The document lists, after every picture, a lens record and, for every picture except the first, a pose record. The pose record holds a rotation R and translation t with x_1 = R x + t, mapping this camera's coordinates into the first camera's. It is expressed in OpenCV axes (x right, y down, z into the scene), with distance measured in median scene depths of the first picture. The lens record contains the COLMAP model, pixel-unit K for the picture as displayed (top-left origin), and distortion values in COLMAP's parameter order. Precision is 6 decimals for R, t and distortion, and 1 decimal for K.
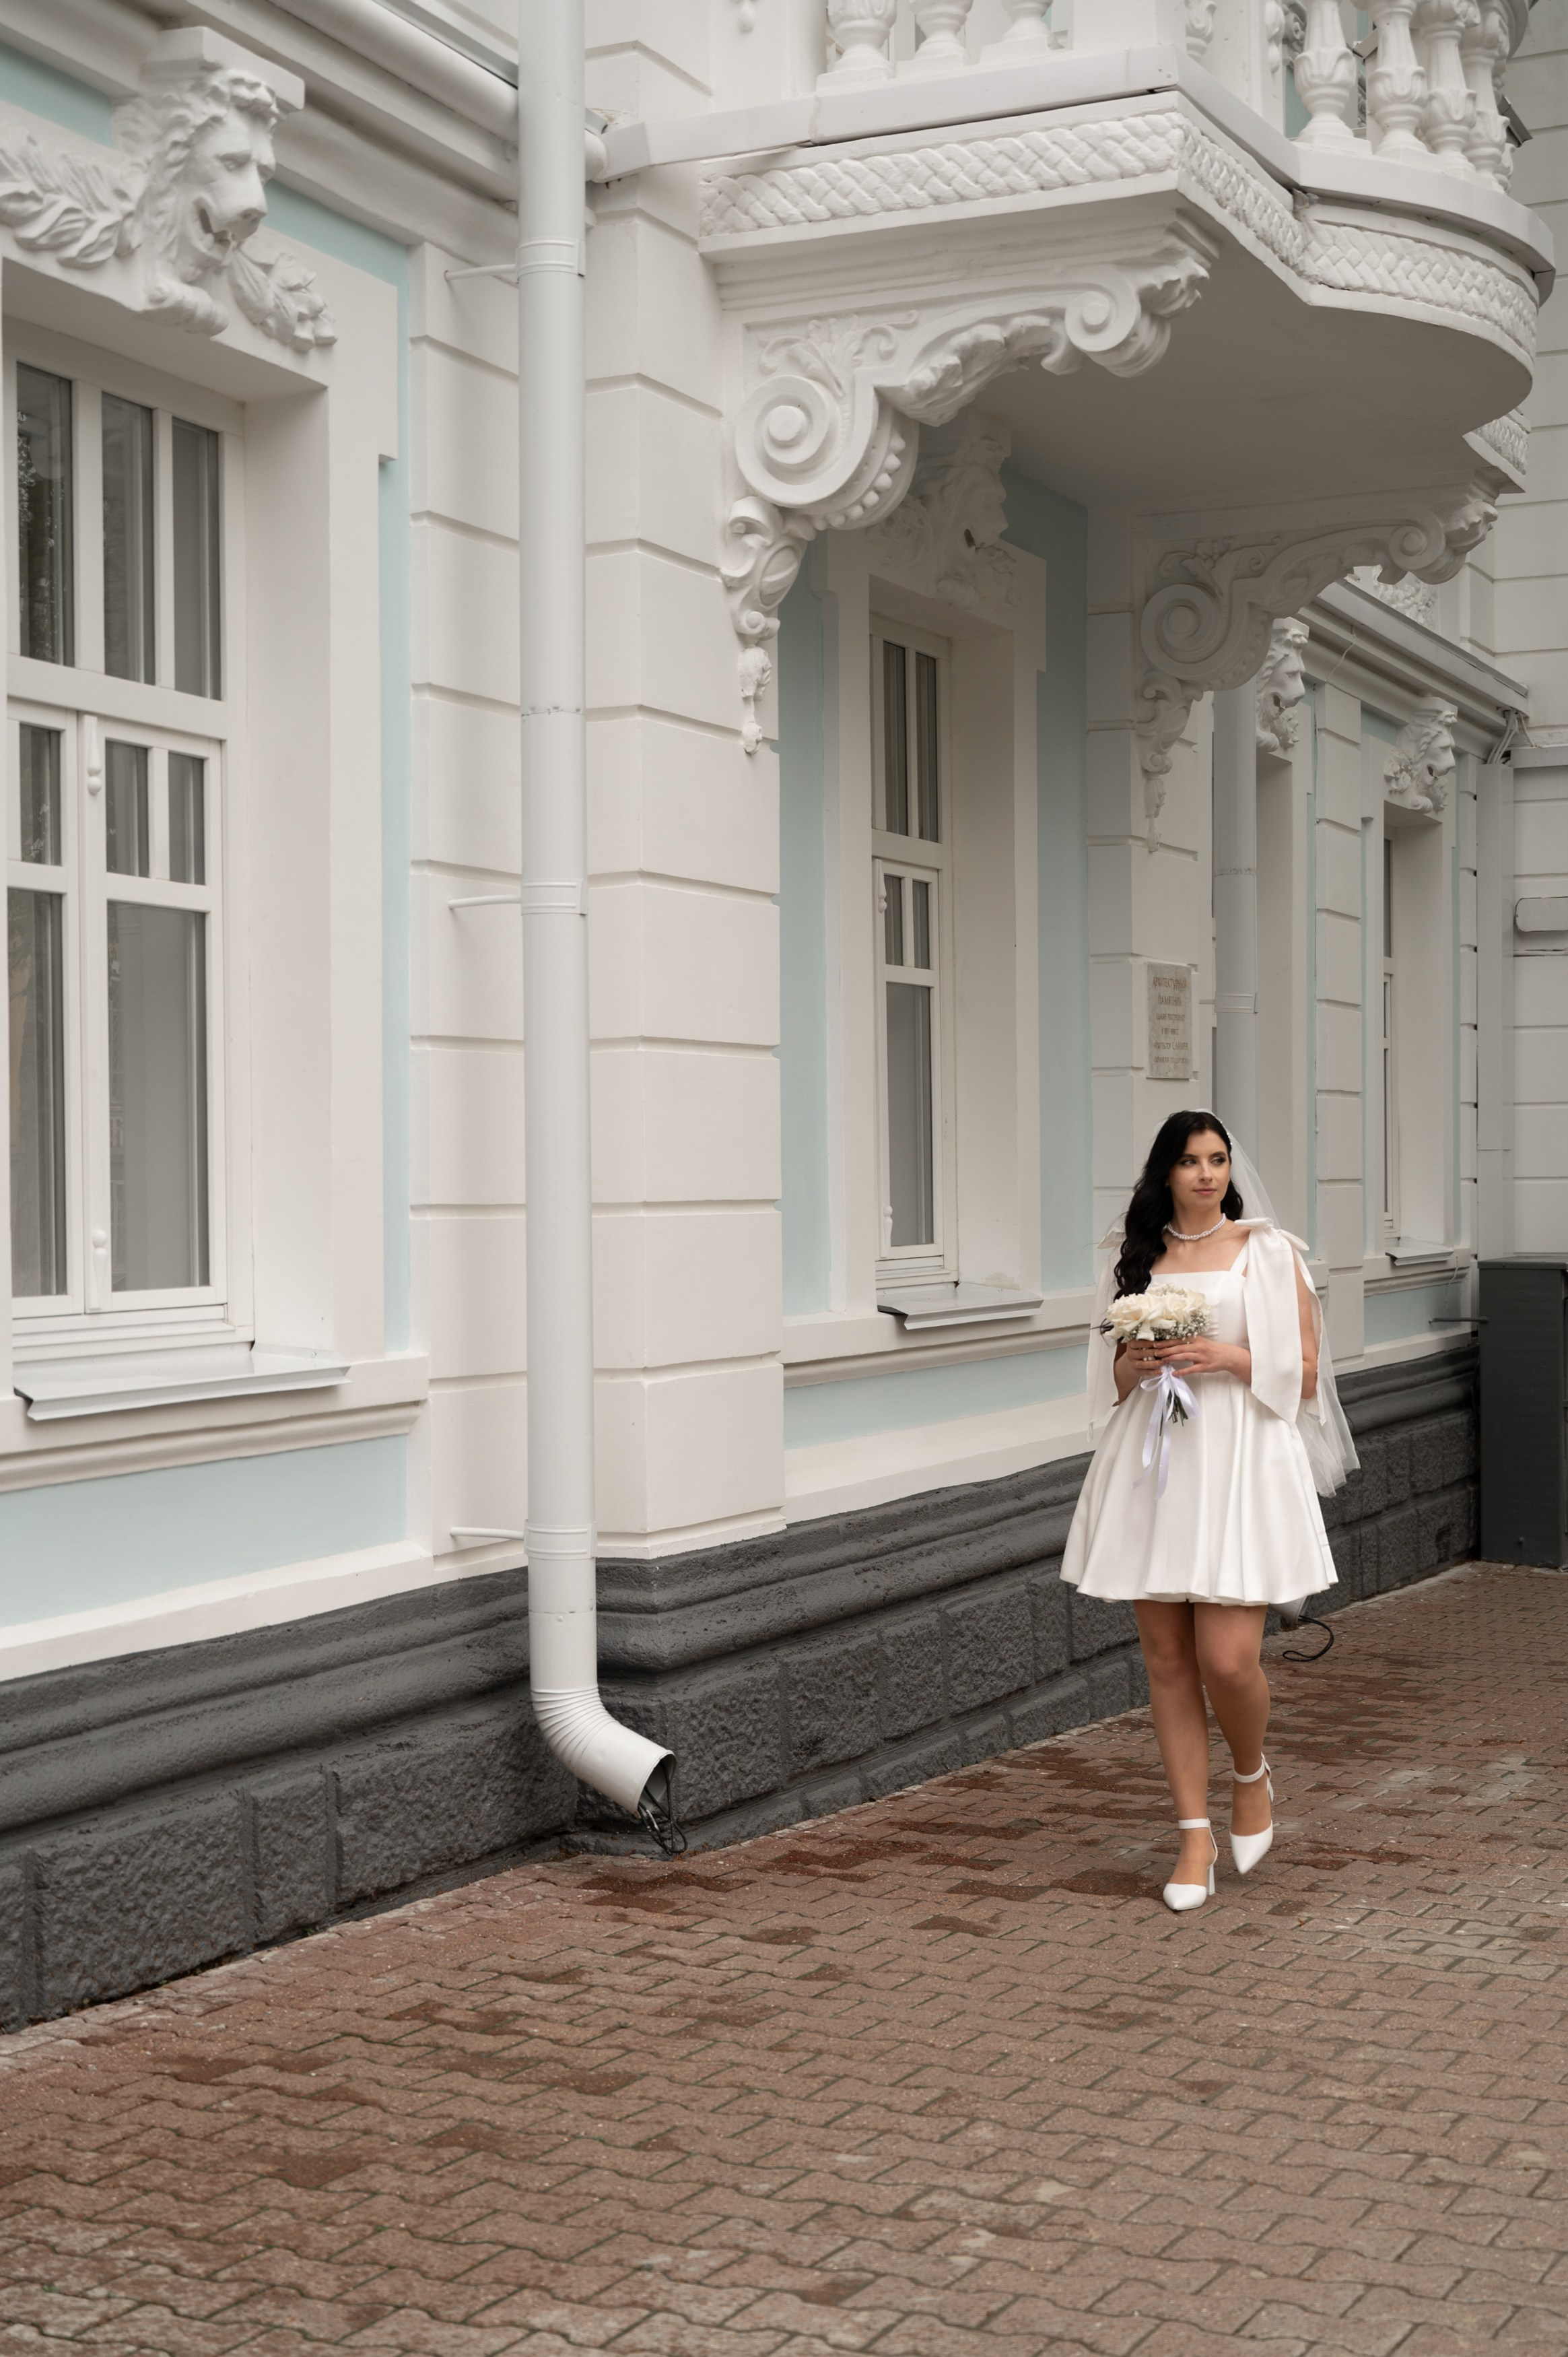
lens RADIAL K [[3302.6, 0, 784.1], [0, 3302.6, 1213.3], [0, 0, 1]] dist [-0.003590, 0.031317]
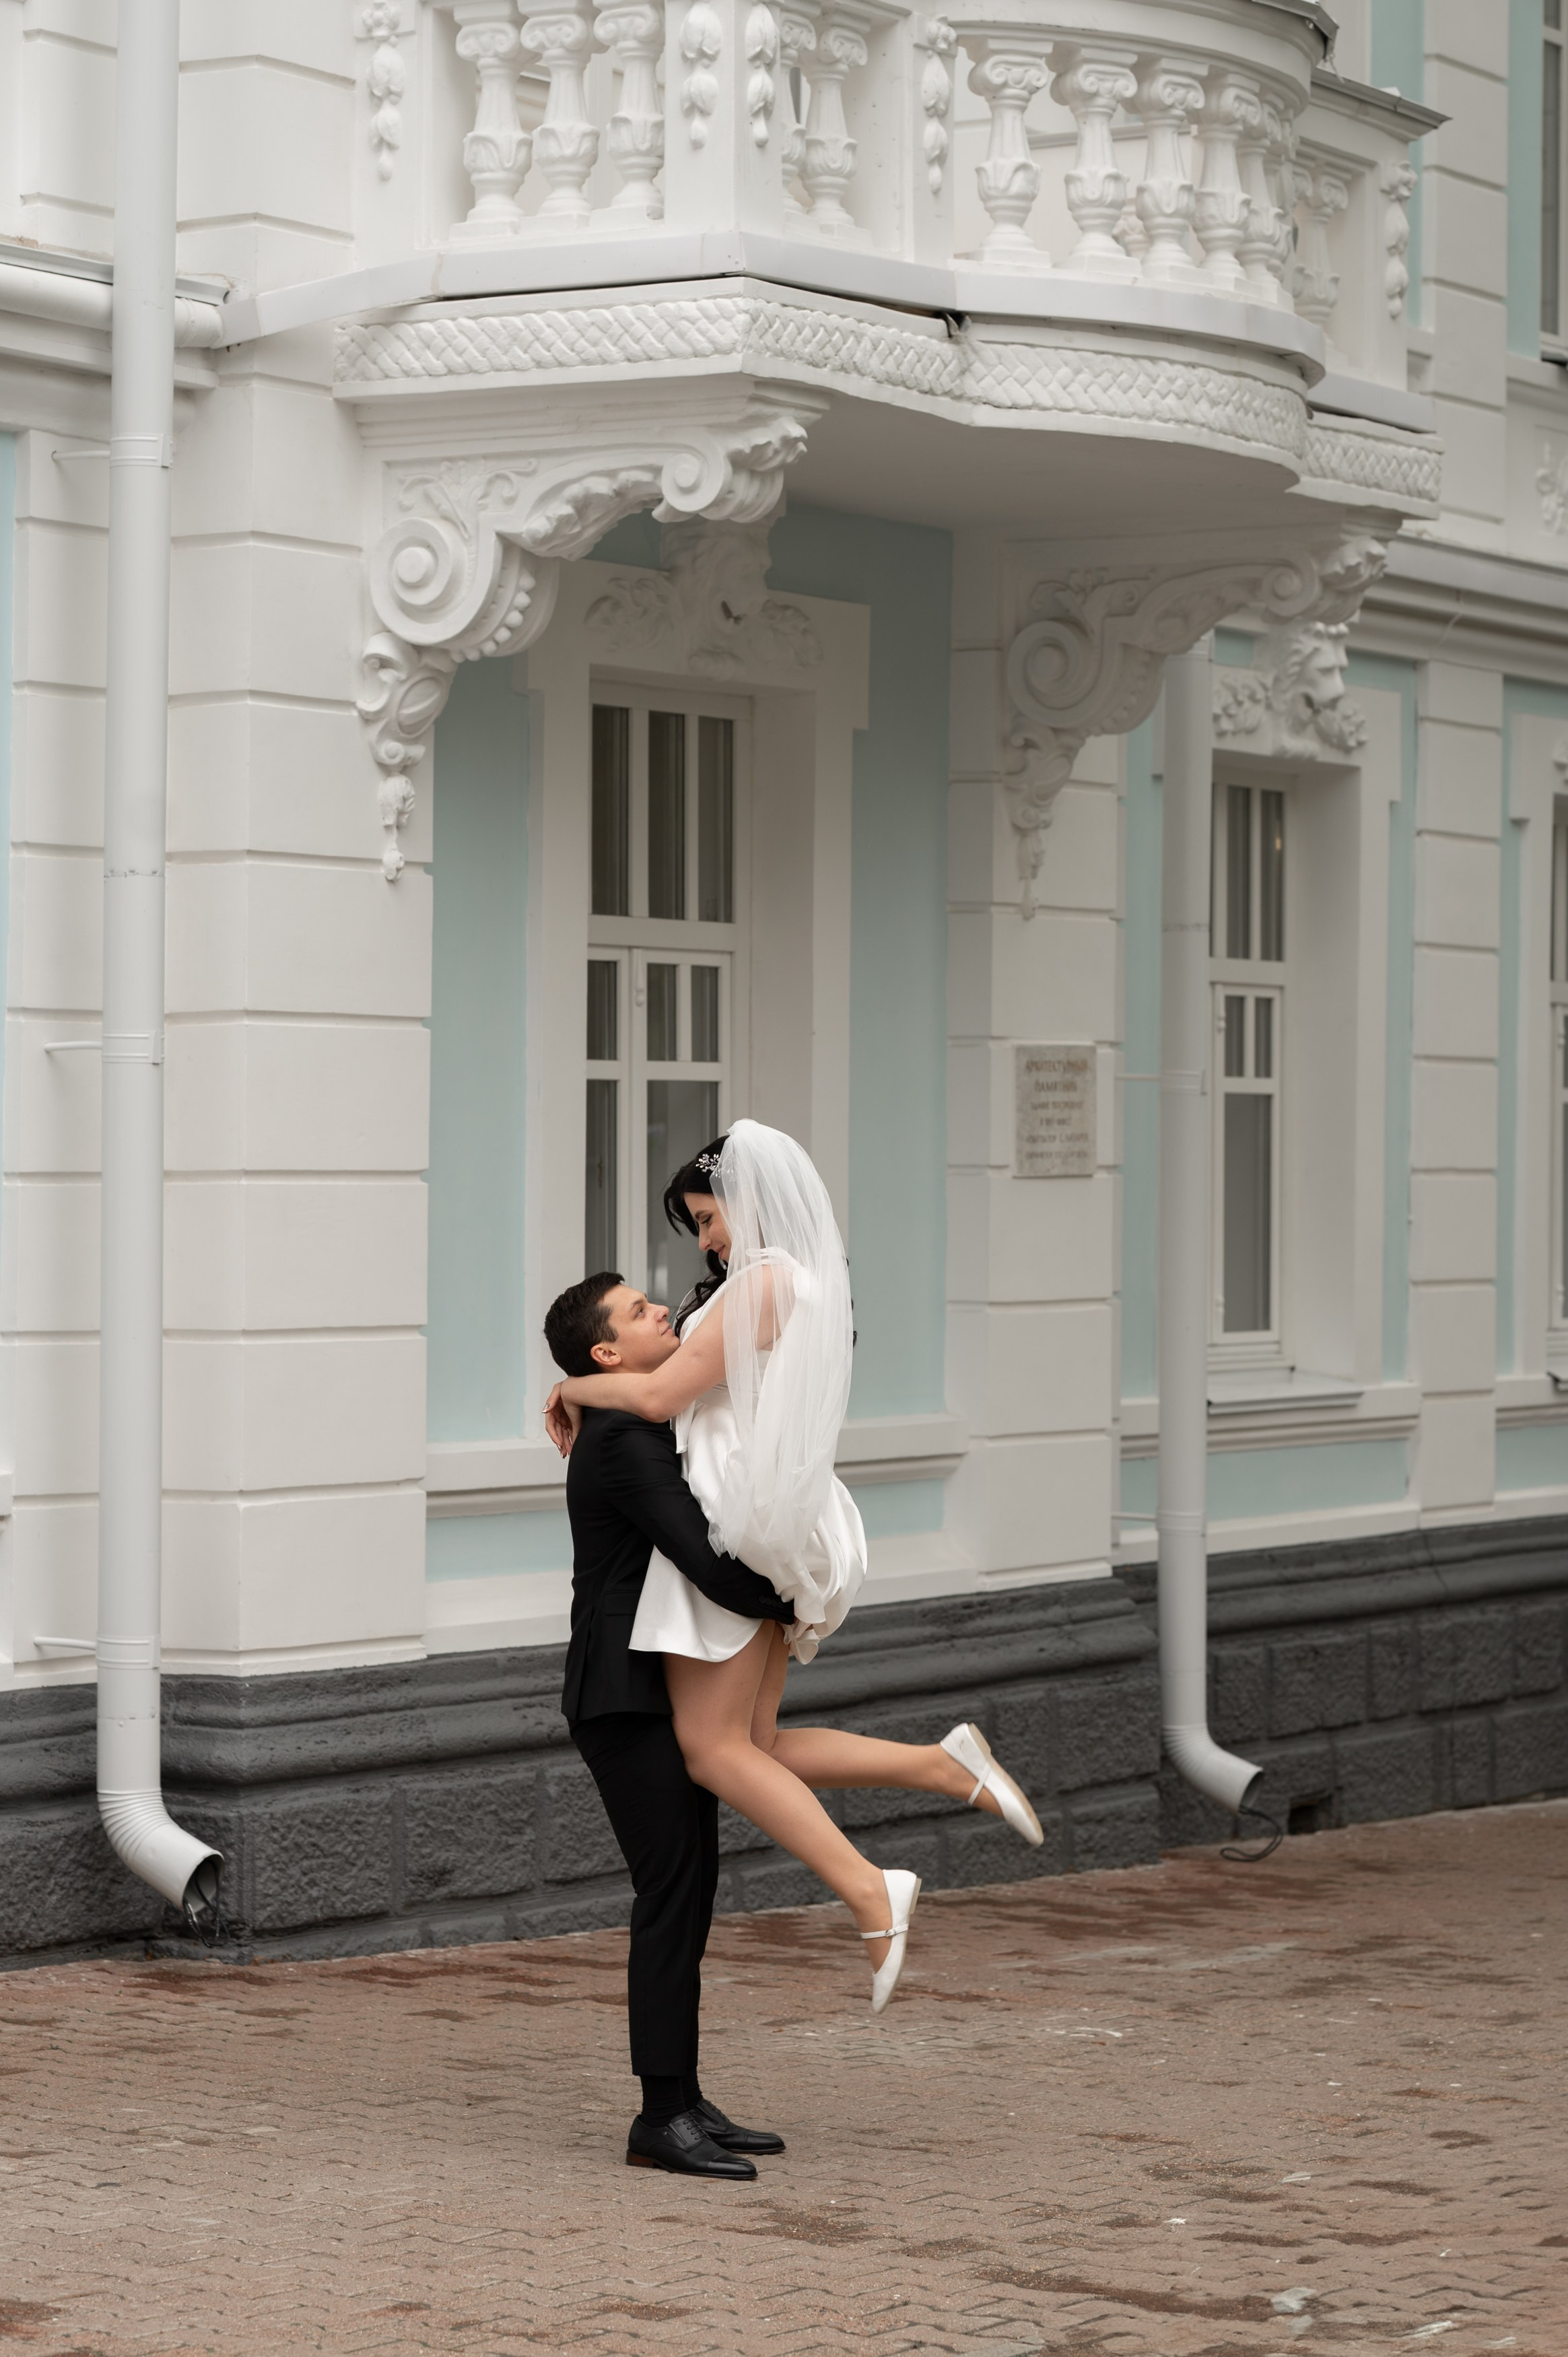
lens RADIAL K [[5970.7, 0, 705.1], [0, 5970.7, 1119.4], [0, 0, 1]] dist [-0.024072, 0.206746]
pose [[0.988657, 0.017612, -0.149156, 0.362189], [-0.020009, 0.999693, -0.014585, -0.043174], [0.148853, 0.017404, 0.988706, -0.791265]]
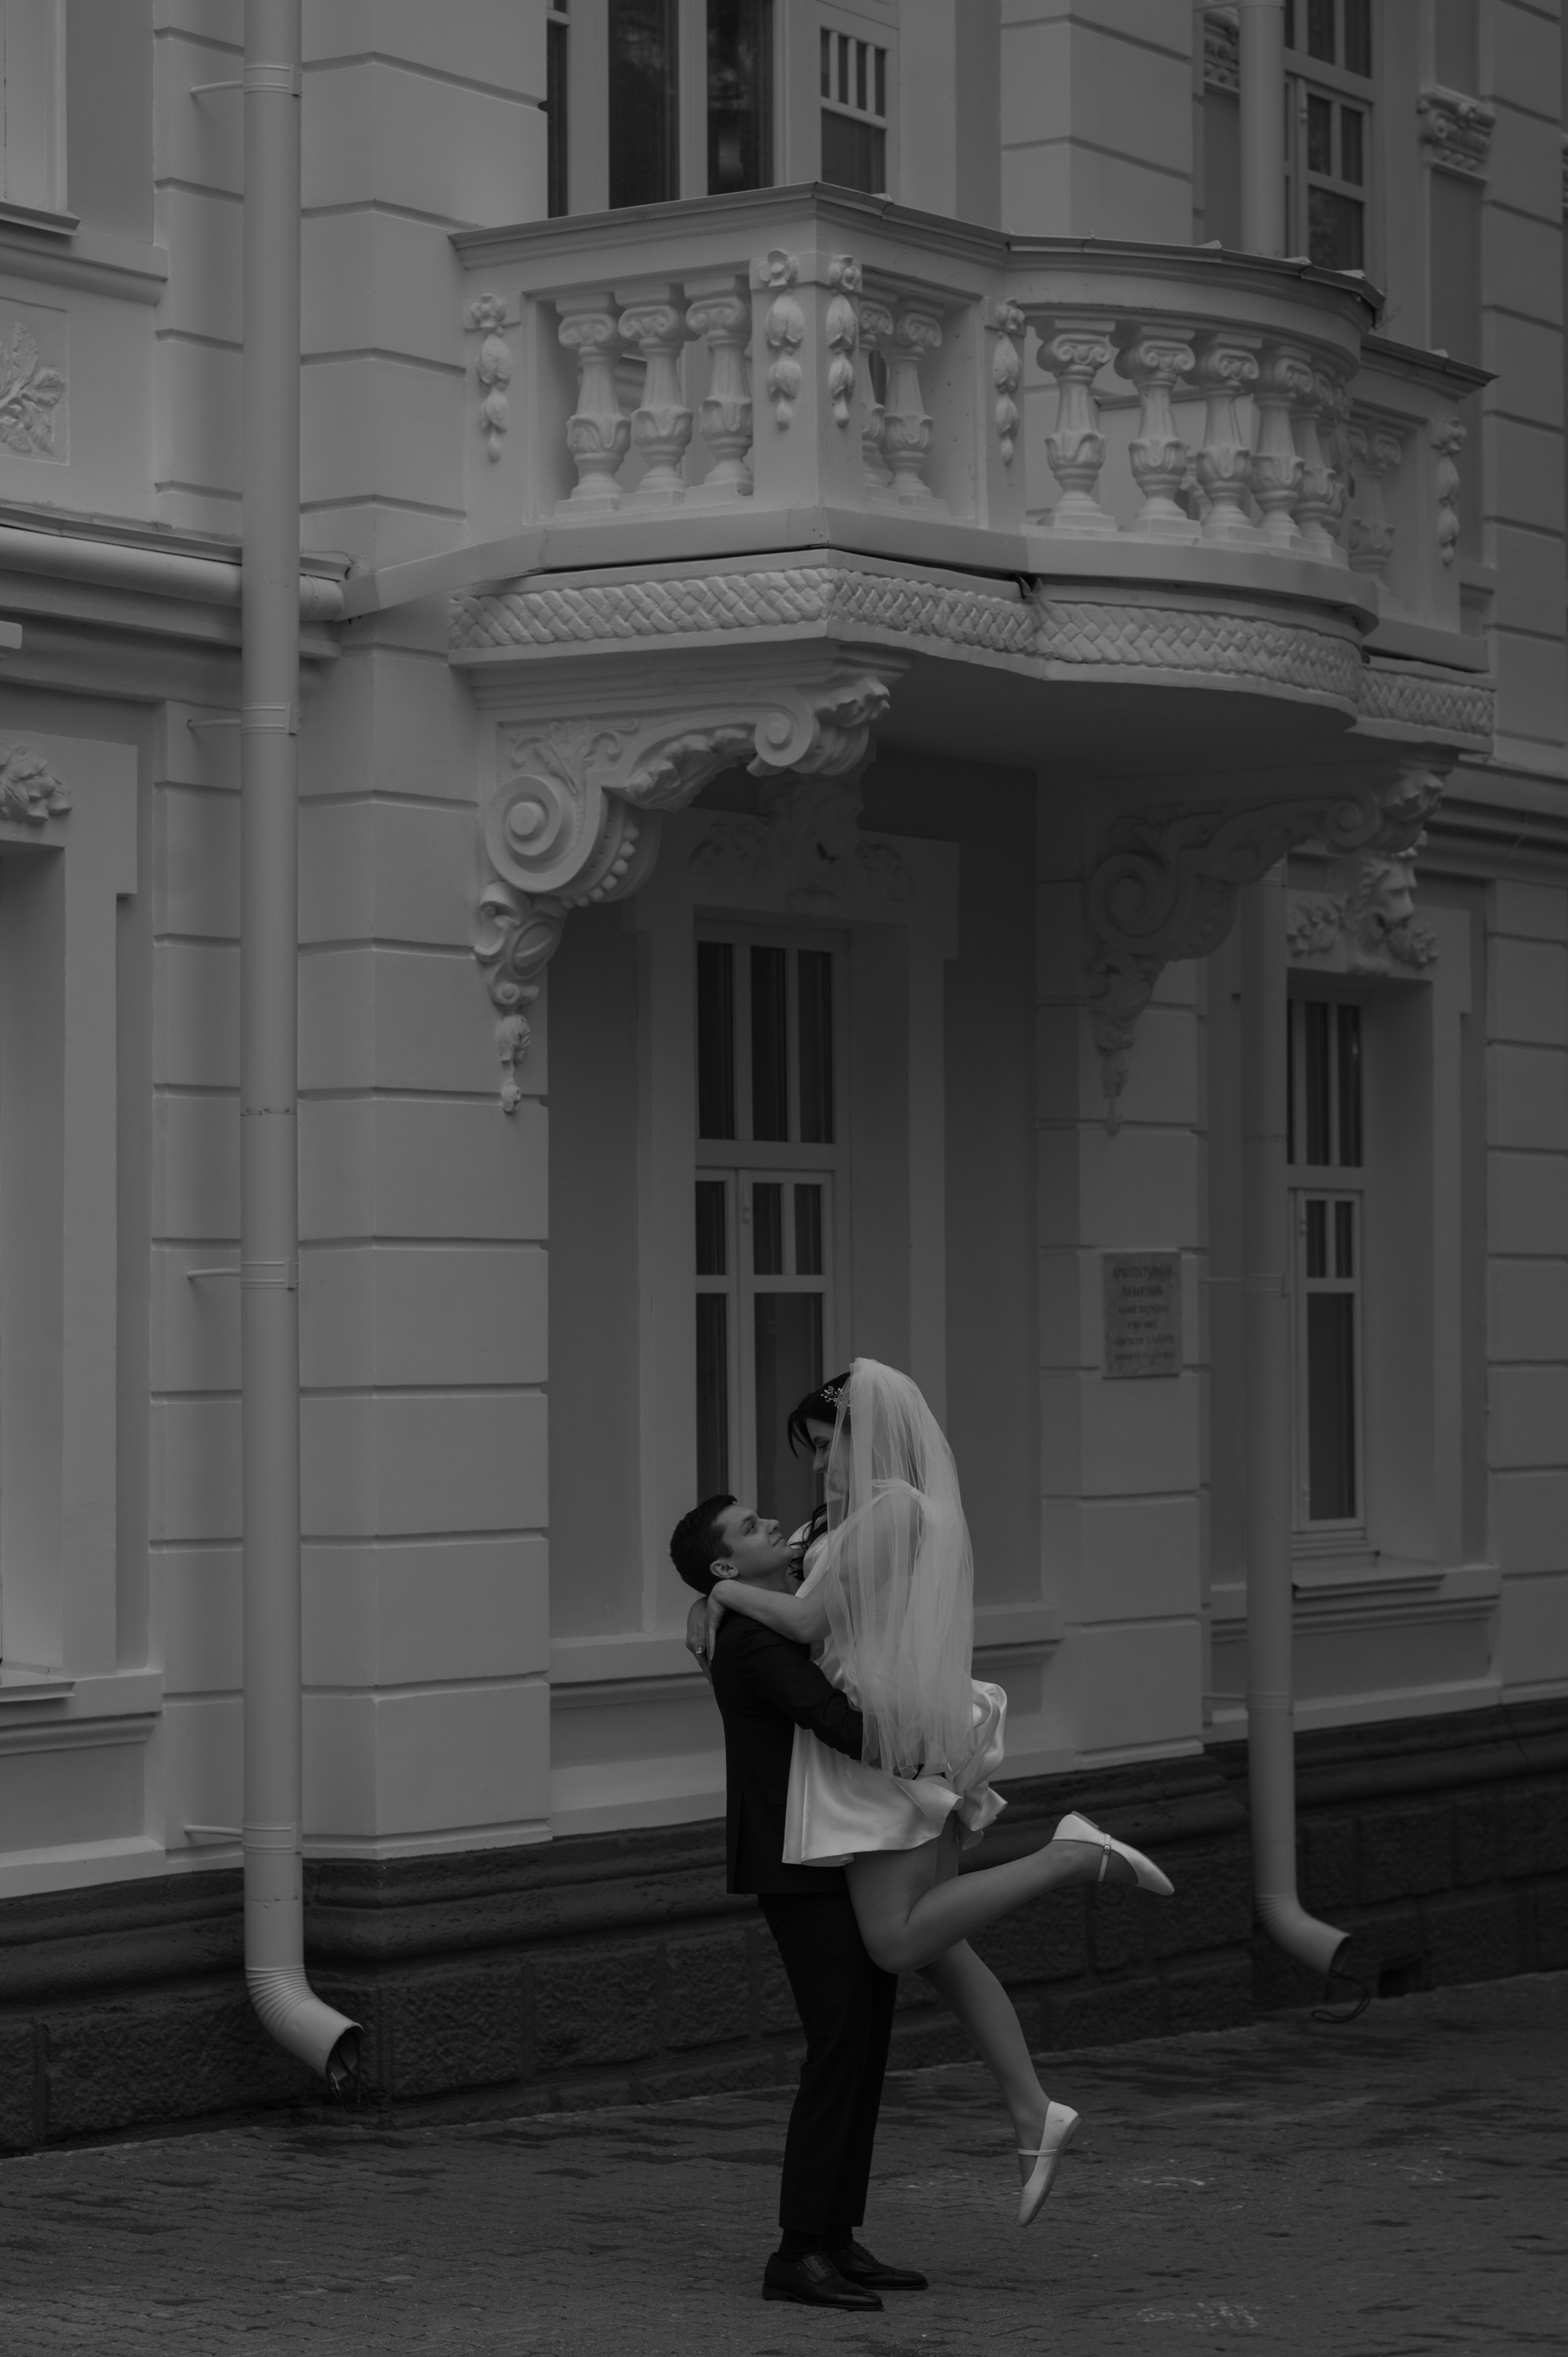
lens RADIAL K [[5899.9, 0, 784.0], [0, 5899.9, 1178.5], [0, 0, 1]] dist [-0.012874, -0.013376]
pose [[0.987181, -0.000389, -0.159604, 0.391015], [-0.005409, 0.999341, -0.035891, -0.050588], [0.159512, 0.036294, 0.986529, -0.892717]]
